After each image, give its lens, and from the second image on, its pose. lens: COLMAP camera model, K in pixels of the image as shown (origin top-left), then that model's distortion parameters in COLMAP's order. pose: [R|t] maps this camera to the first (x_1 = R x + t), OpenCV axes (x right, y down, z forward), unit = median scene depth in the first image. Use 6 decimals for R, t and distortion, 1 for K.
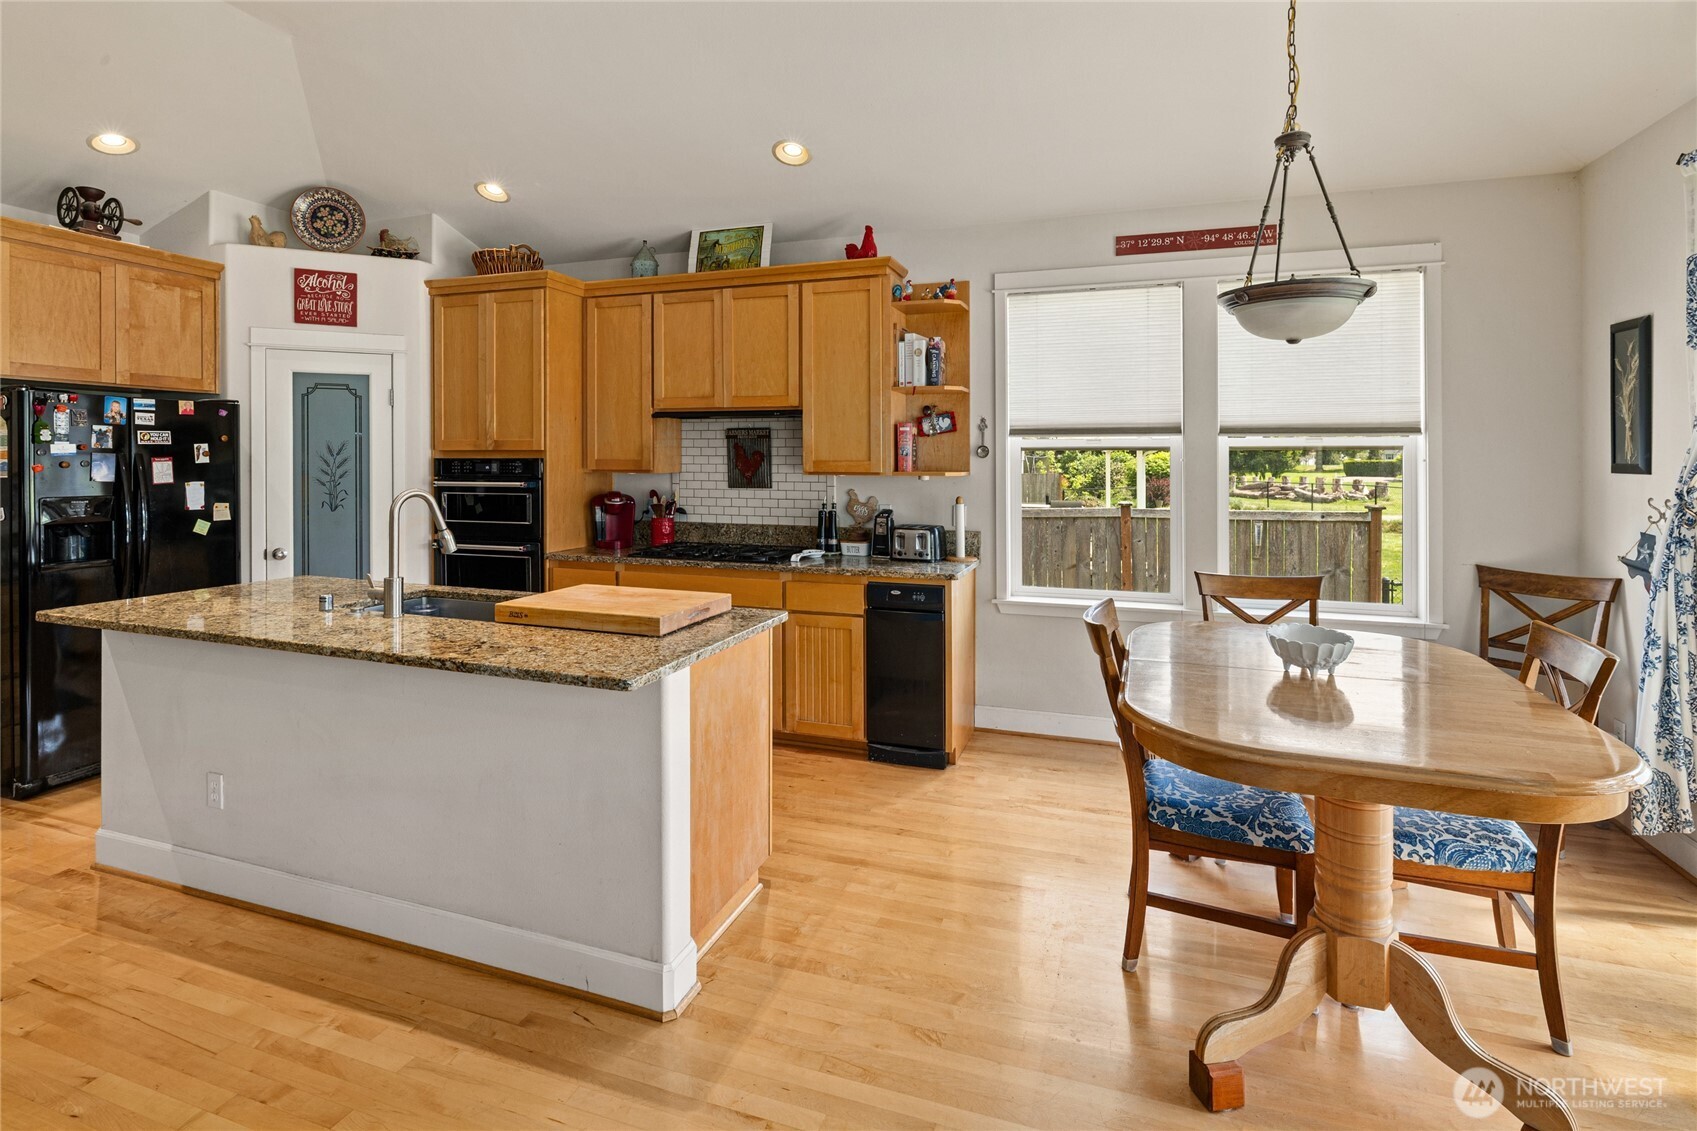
lens RADIAL K [[818.0, 0, 836.9], [0, 818.0, 473.2], [0, 0, 1]] dist [-0.012313, 0.007972]
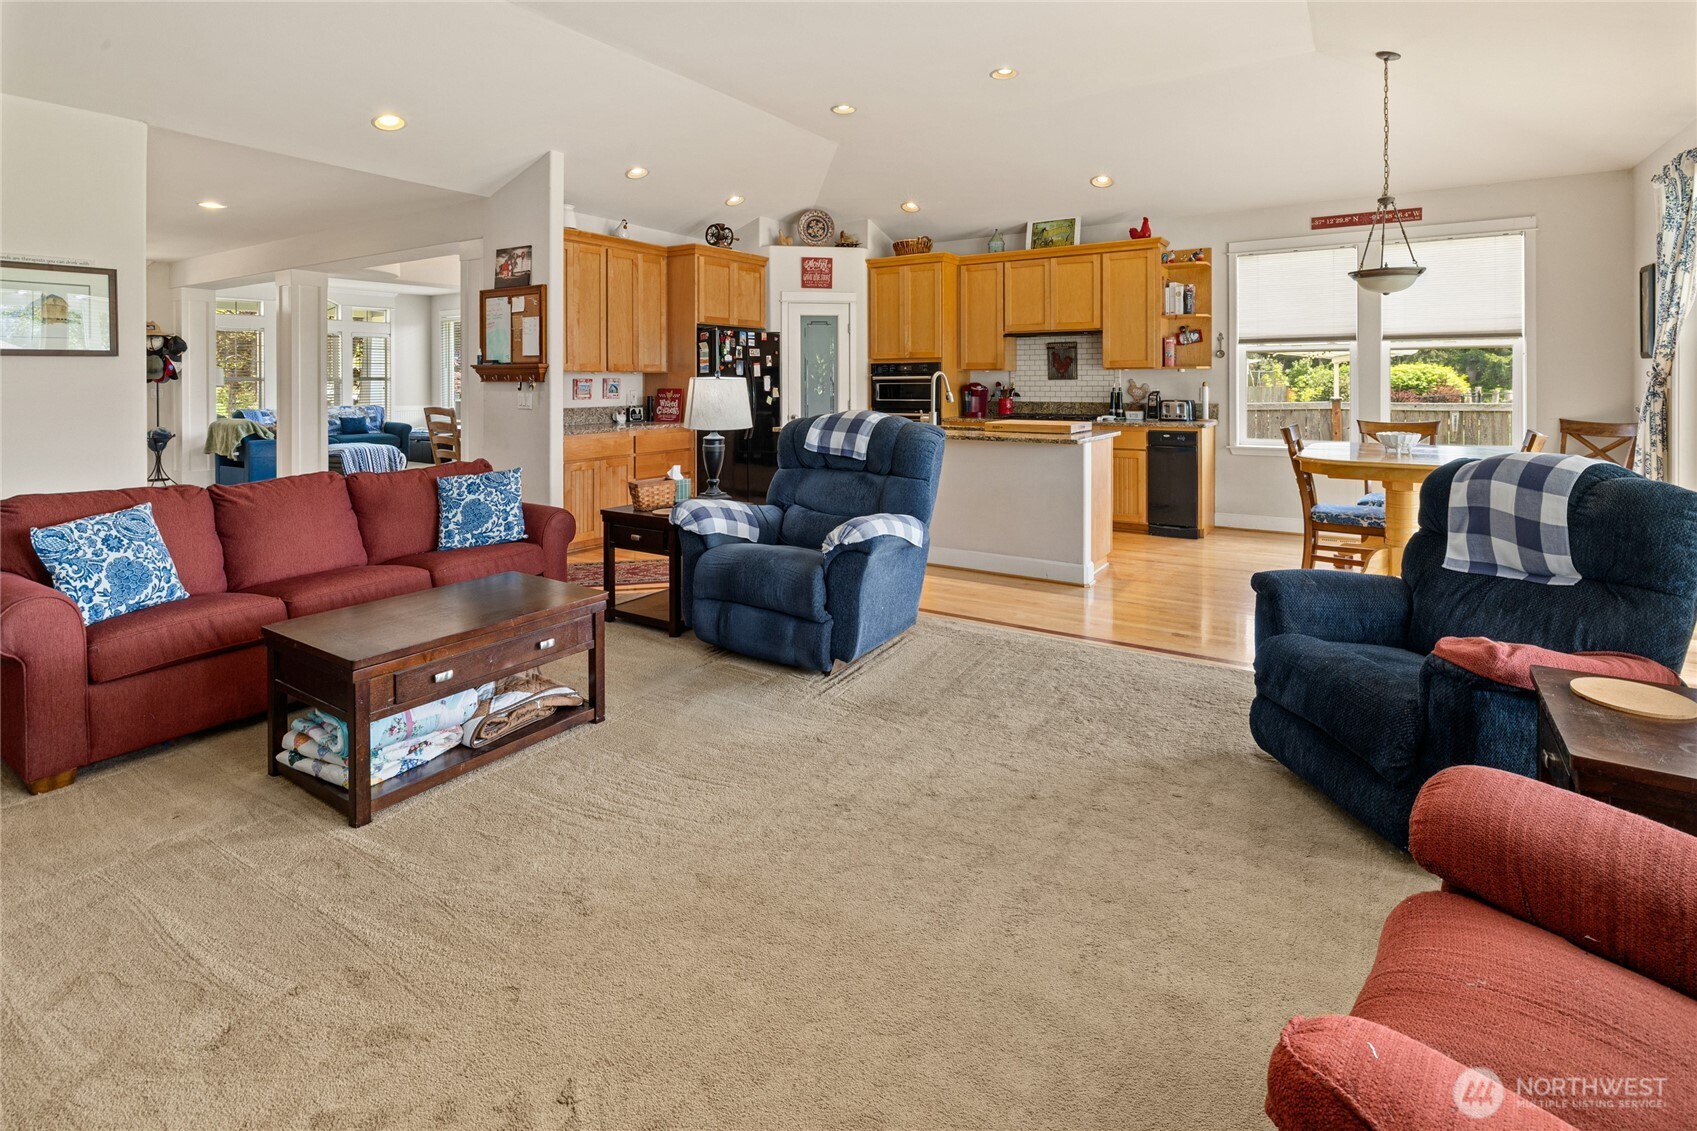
lens RADIAL K [[801.8, 0, 843.6], [0, 801.8, 400.1], [0, 0, 1]] dist [-0.000983, -0.000142]
pose [[0.970772, -0.001780, -0.239997, -0.162004], [0.004278, 0.999942, 0.009888, 0.045386], [0.239965, -0.010626, 0.970723, -0.704364]]
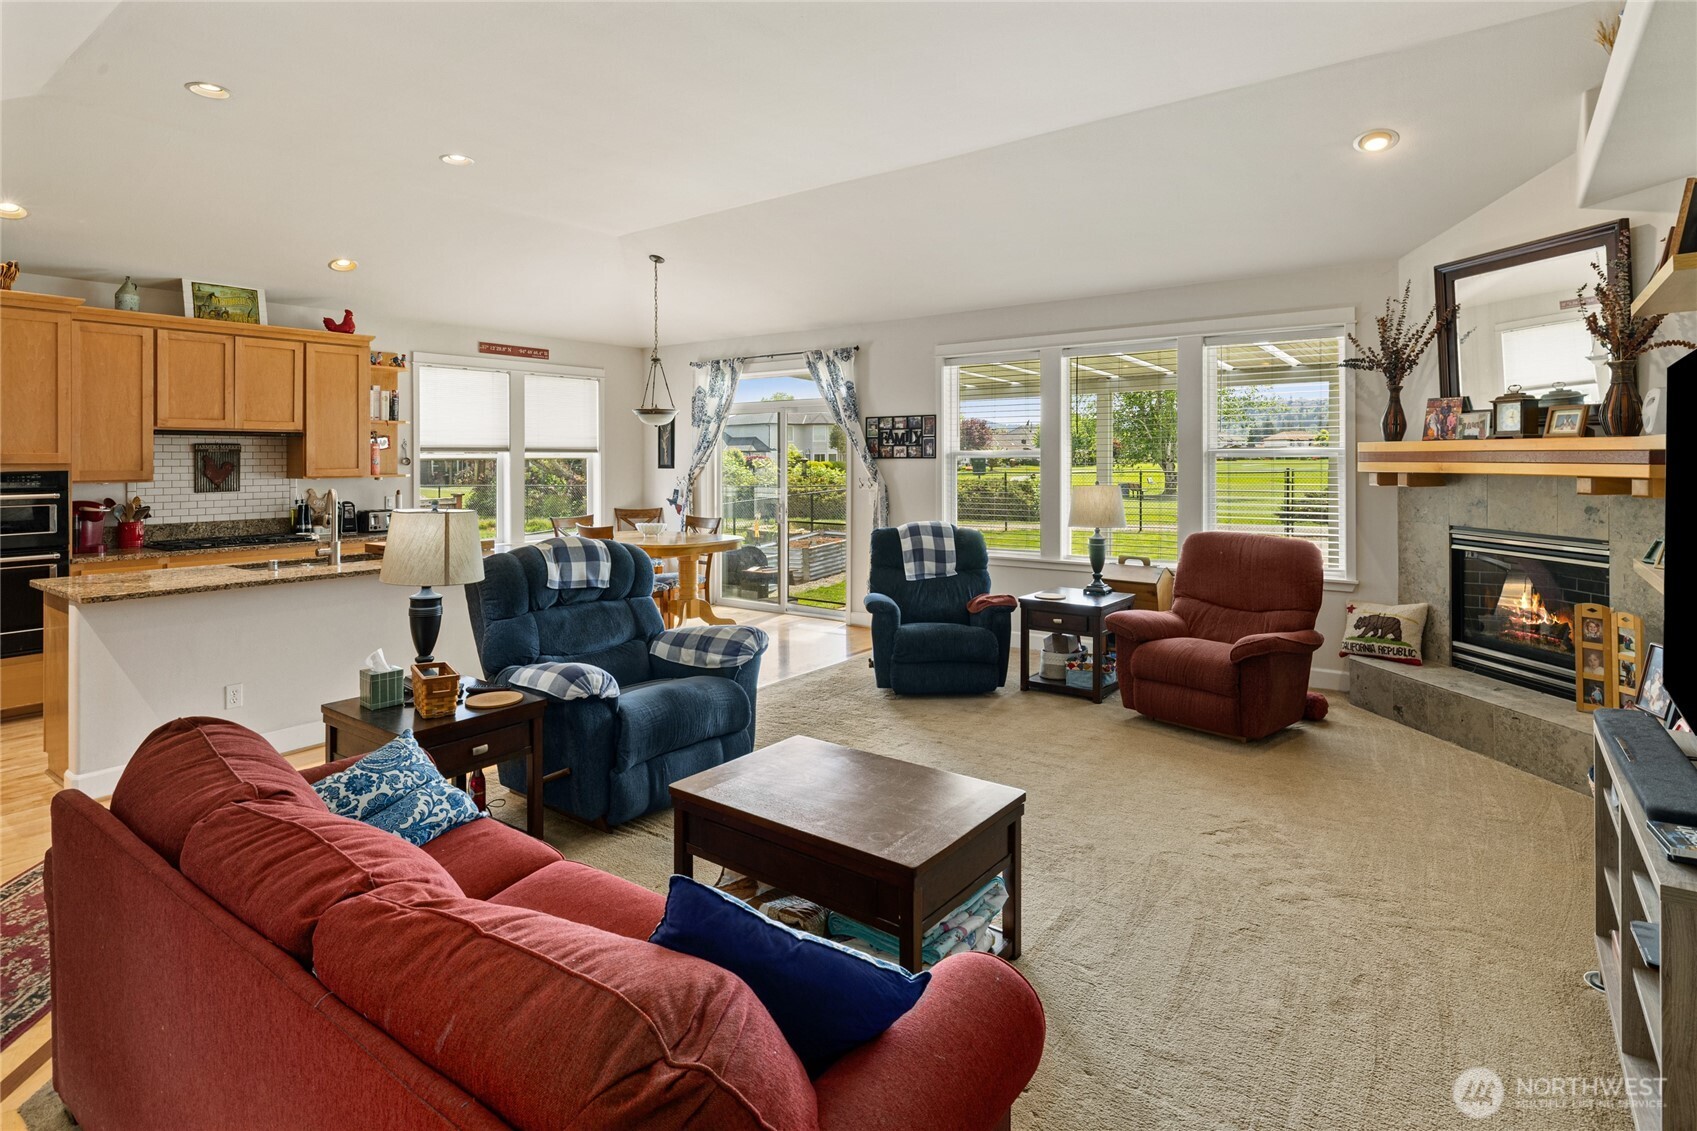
lens RADIAL K [[900.9, 0, 849.5], [0, 900.9, 455.8], [0, 0, 1]] dist [0.003091, 0.000380]
pose [[0.294924, -0.002812, 0.955517, -1.246469], [0.020573, 0.999783, -0.003408, -0.013323], [-0.955299, 0.020663, 0.294917, -0.346502]]
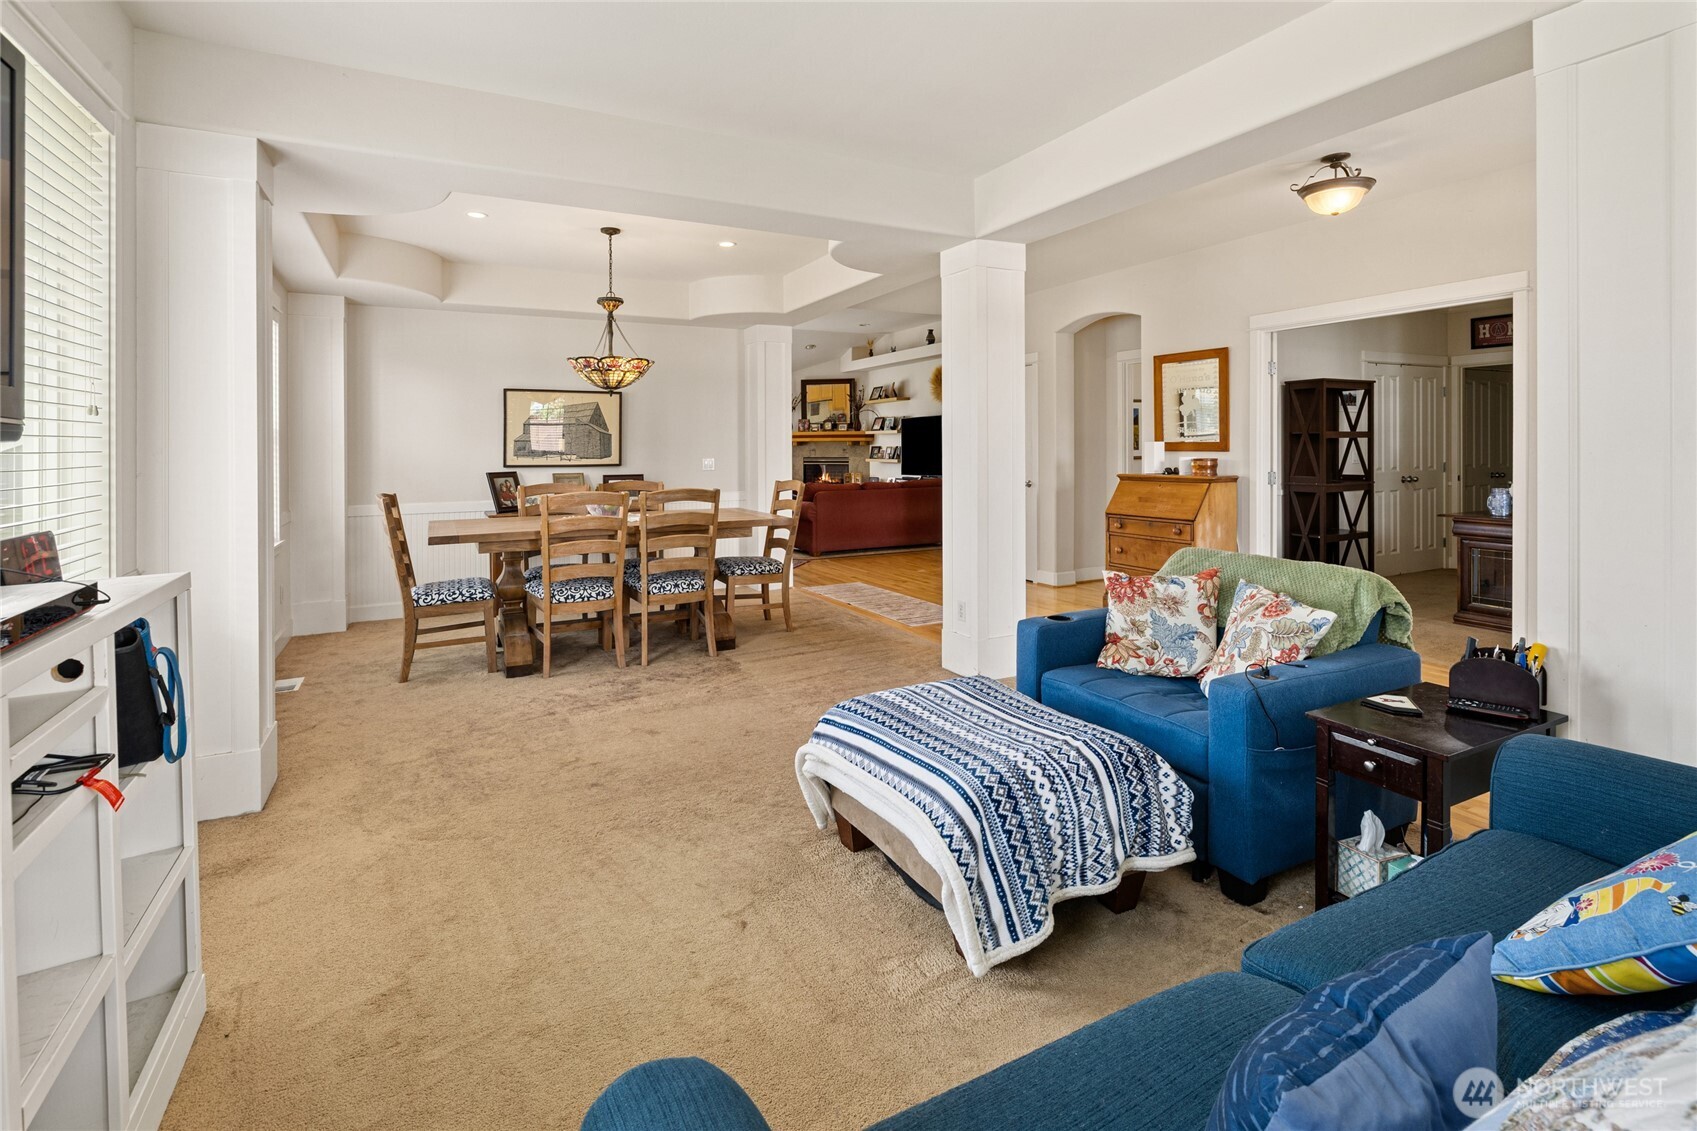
lens RADIAL K [[811.8, 0, 840.0], [0, 811.8, 434.0], [0, 0, 1]] dist [-0.000251, -0.000015]
pose [[-0.723901, 0.014456, 0.689752, -2.477070], [0.017029, 0.999850, -0.003083, 0.002119], [-0.689694, 0.009514, -0.724039, 1.746816]]
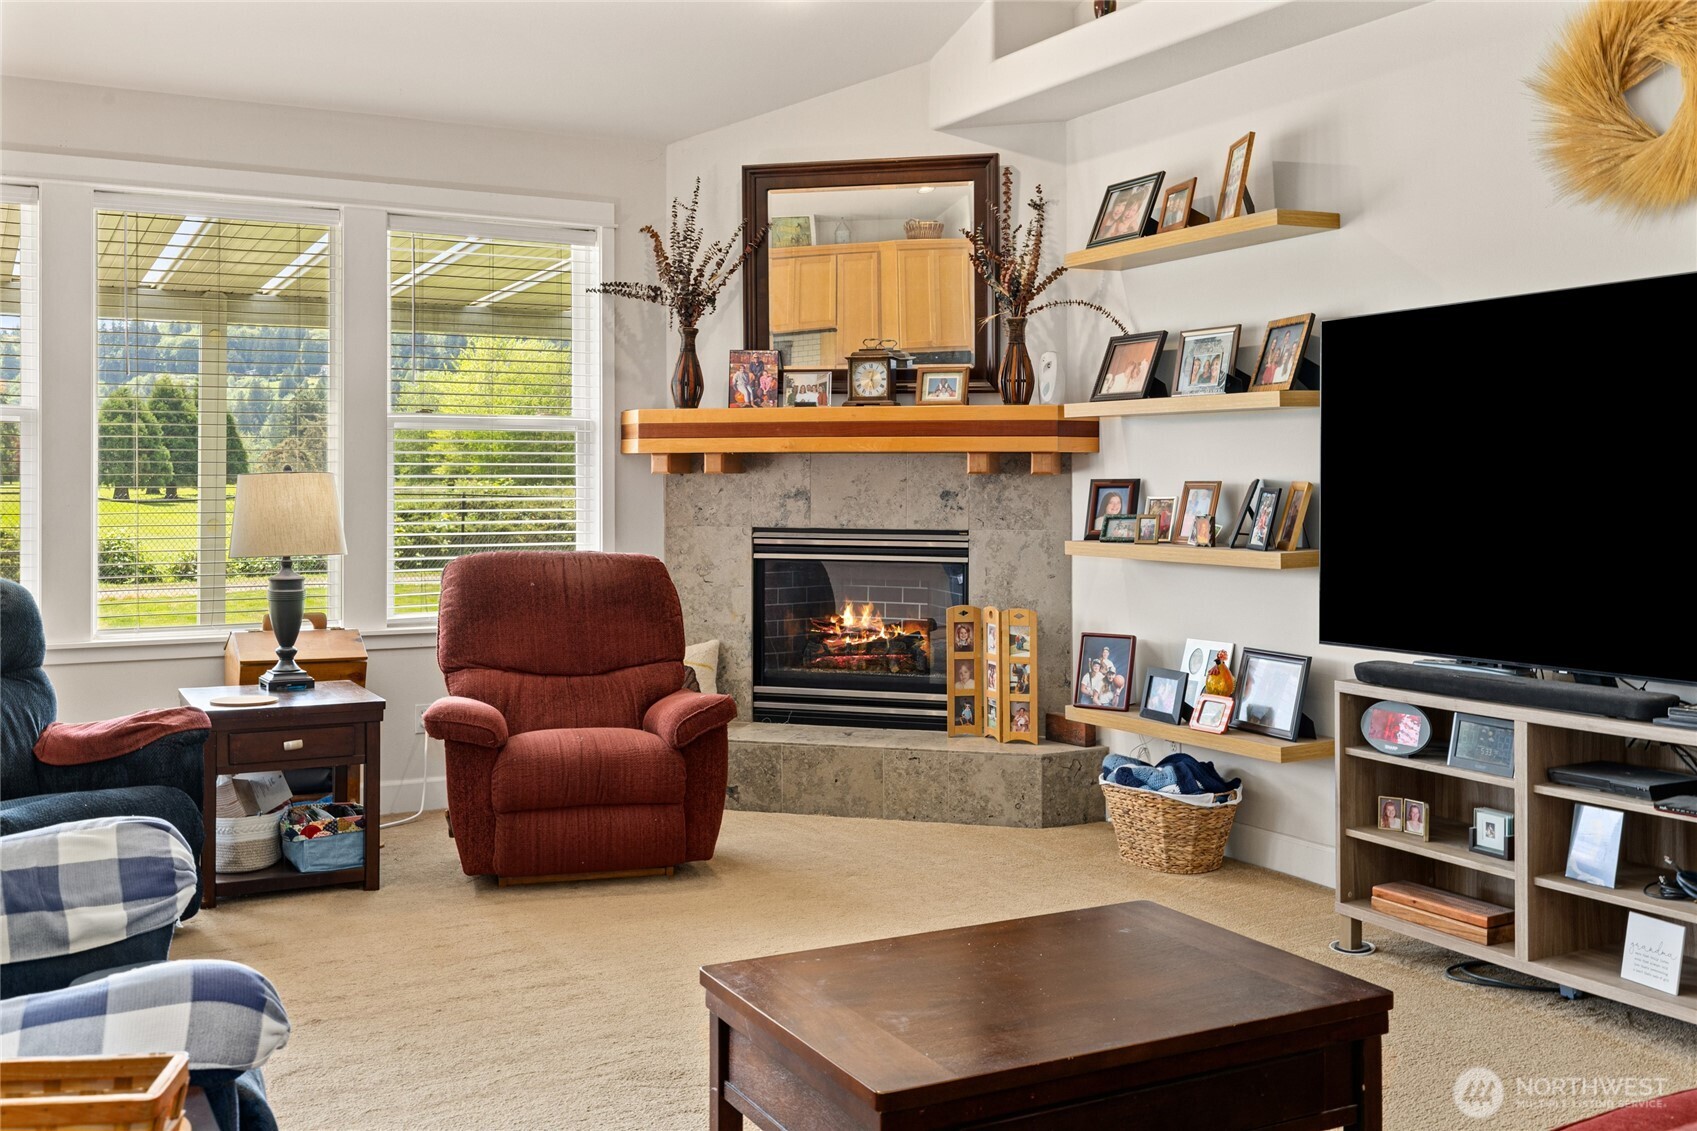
lens RADIAL K [[1634.4, 0, 850.7], [0, 1634.4, 482.7], [0, 0, 1]] dist [0.004883, 0.001810]
pose [[-0.745683, -0.003078, 0.666294, -0.985345], [0.008130, 0.999873, 0.013717, 0.027729], [-0.666251, 0.015646, -0.745563, 0.351245]]
